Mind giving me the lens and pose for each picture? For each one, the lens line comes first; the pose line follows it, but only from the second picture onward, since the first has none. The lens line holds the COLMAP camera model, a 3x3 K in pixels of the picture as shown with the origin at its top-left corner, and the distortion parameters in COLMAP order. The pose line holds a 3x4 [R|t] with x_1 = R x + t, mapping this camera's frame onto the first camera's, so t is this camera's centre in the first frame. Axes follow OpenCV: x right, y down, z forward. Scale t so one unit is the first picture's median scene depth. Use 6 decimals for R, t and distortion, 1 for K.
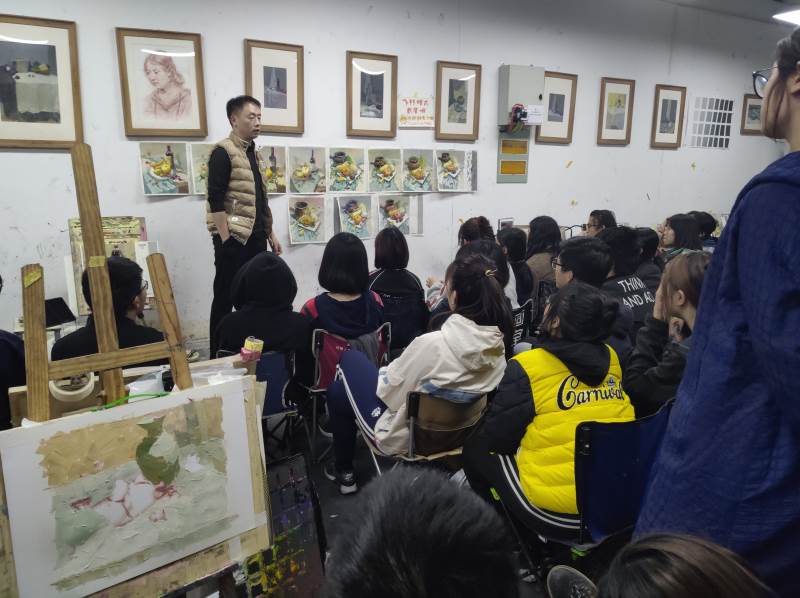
lens RADIAL K [[651.6, 0, 400.7], [0, 651.6, 301.0], [0, 0, 1]] dist [0.019621, -0.030559]
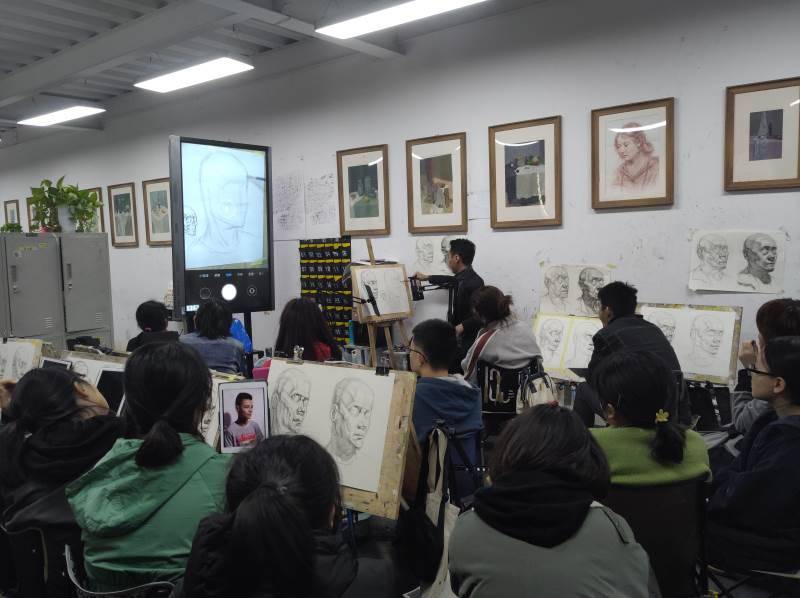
lens RADIAL K [[651.6, 0, 396.0], [0, 651.6, 299.0], [0, 0, 1]] dist [0.019621, -0.030559]
pose [[0.346390, 0.064607, -0.935863, 0.491799], [-0.143060, 0.989595, 0.015366, -0.085127], [0.927118, 0.128562, 0.352028, 0.369014]]
